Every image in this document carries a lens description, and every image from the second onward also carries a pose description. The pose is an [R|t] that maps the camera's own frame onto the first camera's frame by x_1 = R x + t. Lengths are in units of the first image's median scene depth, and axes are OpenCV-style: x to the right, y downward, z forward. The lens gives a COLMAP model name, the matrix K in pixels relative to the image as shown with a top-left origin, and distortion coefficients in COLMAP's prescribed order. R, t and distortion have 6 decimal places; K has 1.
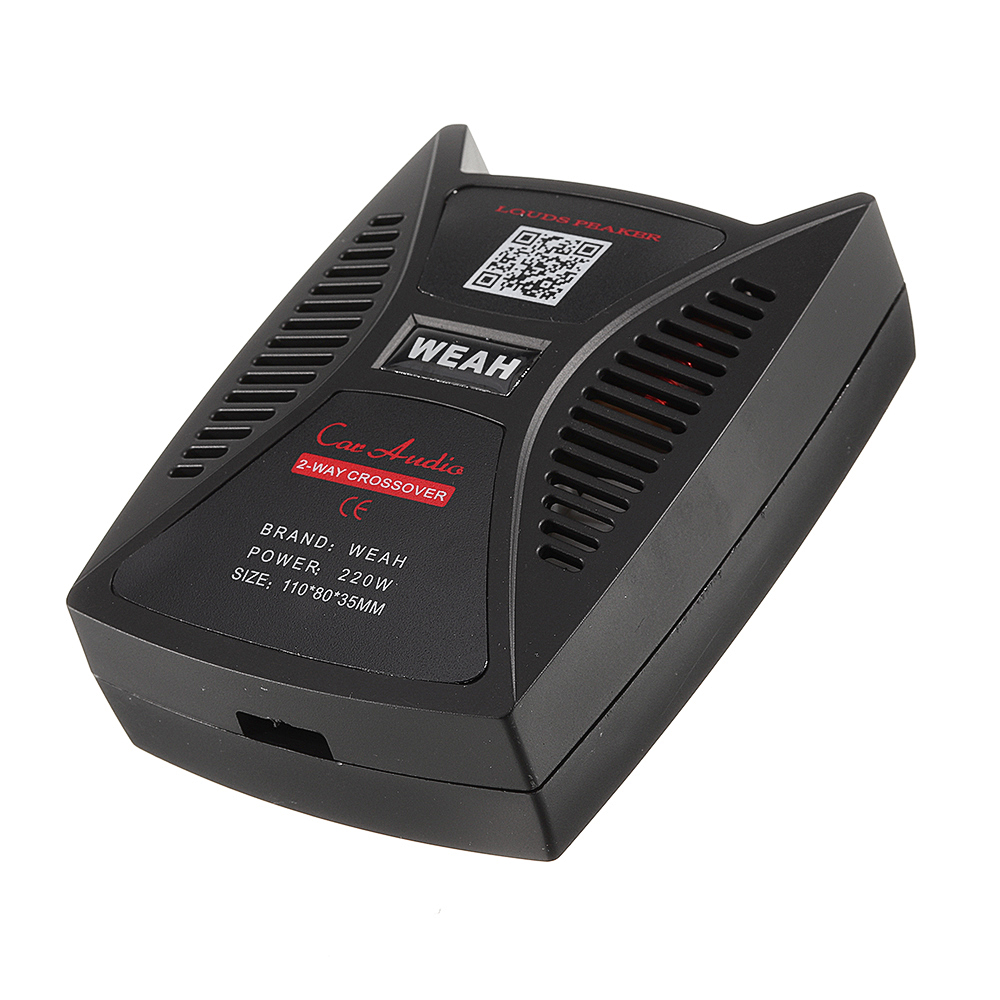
lens RADIAL K [[4718.6, 0, 500.0], [0, 4718.6, 500.0], [0, 0, 1]] dist [0.006238, 4.043860]
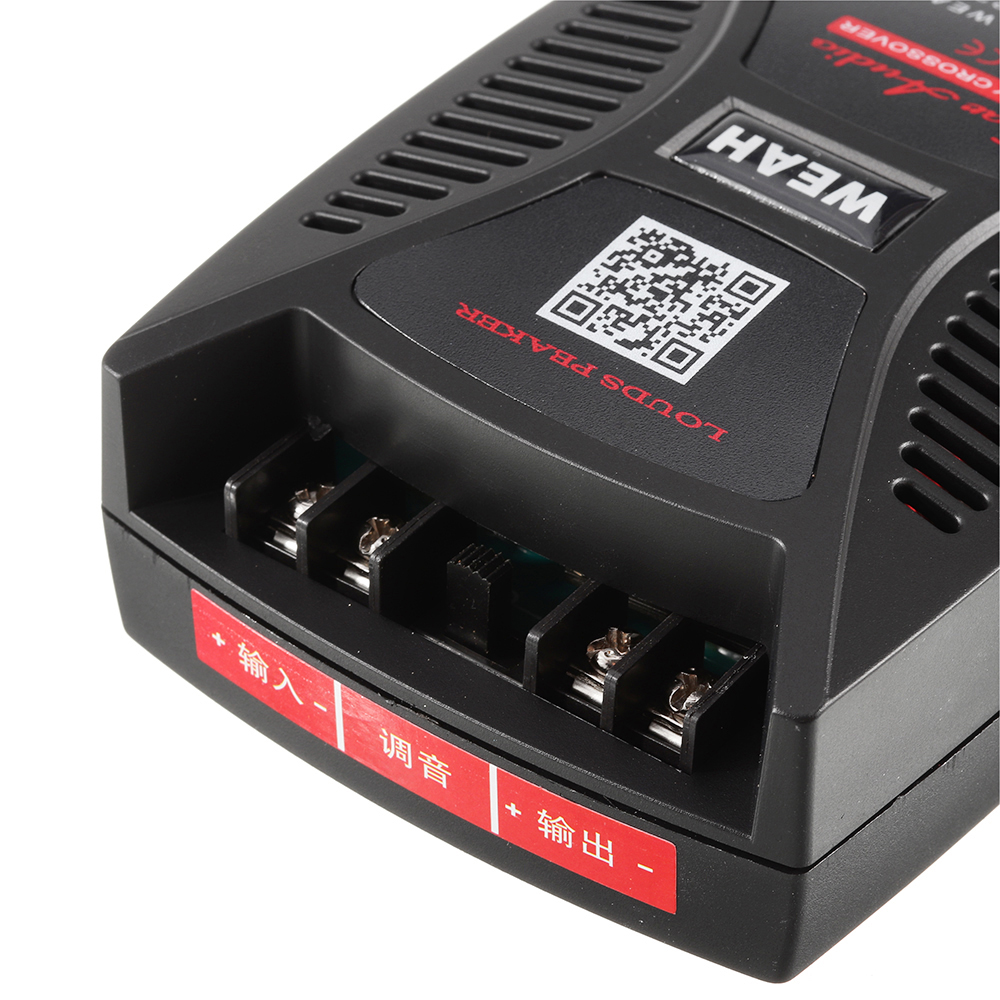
lens RADIAL K [[4718.6, 0, 500.0], [0, 4718.6, 500.0], [0, 0, 1]] dist [0.006238, 4.043860]
pose [[-0.961353, 0.135304, 0.239778, -0.114556], [0.257702, 0.135692, 0.956649, -0.636216], [0.096903, 0.981468, -0.165316, 1.130199]]
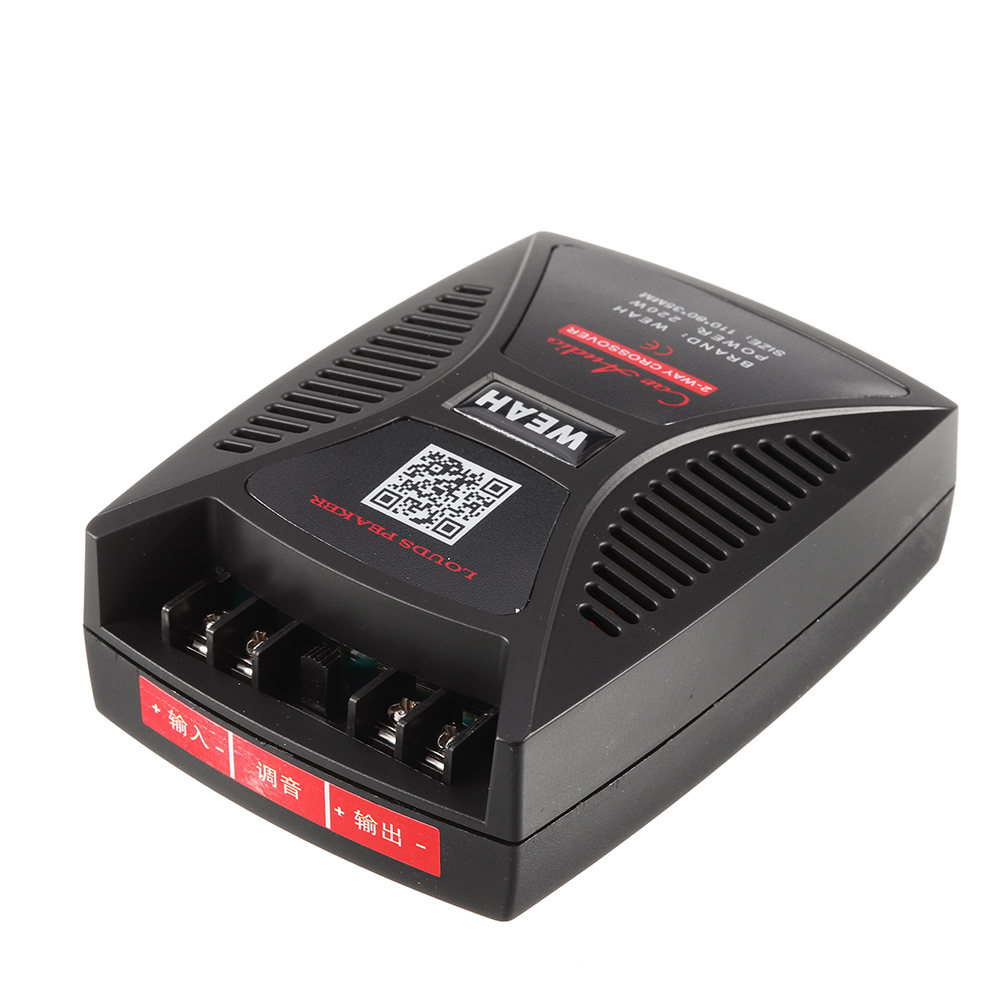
lens RADIAL K [[4718.6, 0, 500.0], [0, 4718.6, 500.0], [0, 0, 1]] dist [0.006238, 4.043860]
pose [[-0.965514, 0.140301, 0.219314, -0.215352], [0.246285, 0.219053, 0.944118, -0.959370], [0.084420, 0.965573, -0.246053, 1.245734]]
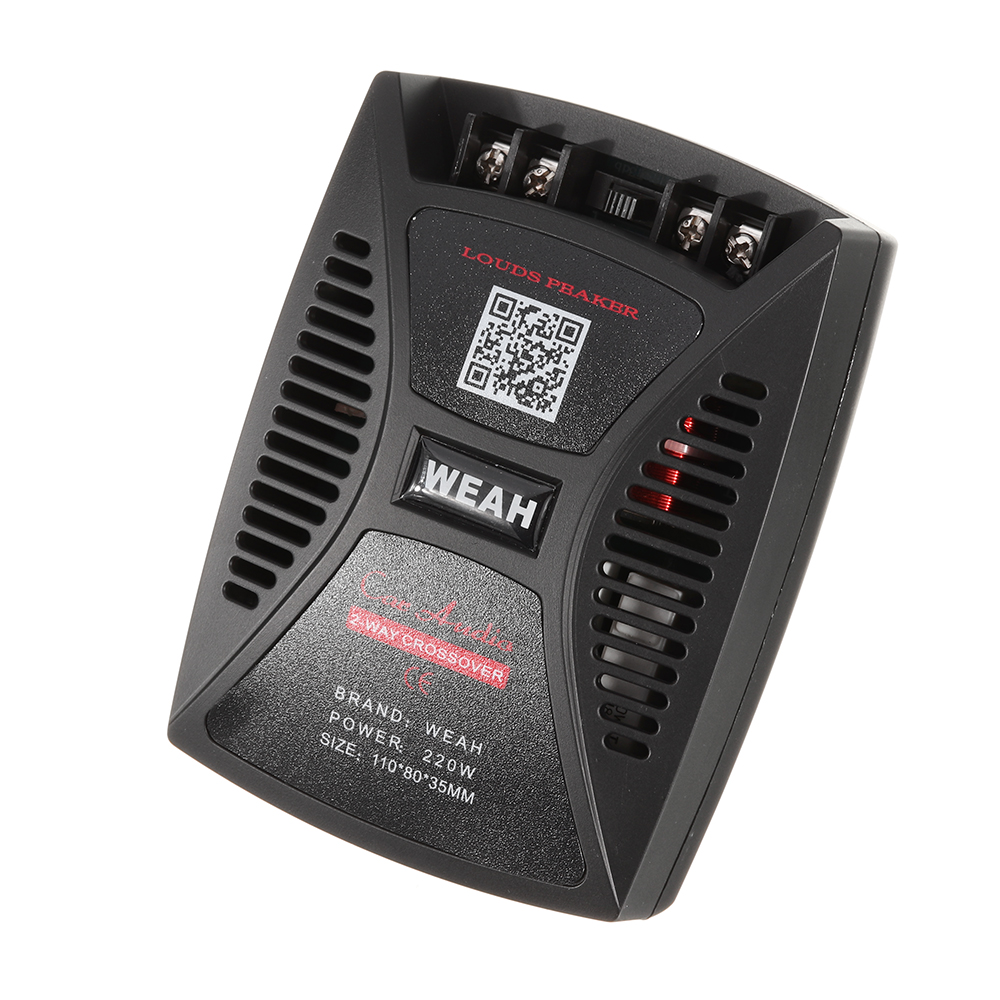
lens RADIAL K [[4718.6, 0, 500.0], [0, 4718.6, 500.0], [0, 0, 1]] dist [0.006238, 4.043860]
pose [[0.974102, -0.208516, -0.087446, 0.085173], [0.209931, 0.690368, 0.692330, -0.730840], [-0.083991, -0.692757, 0.716263, 0.258702]]
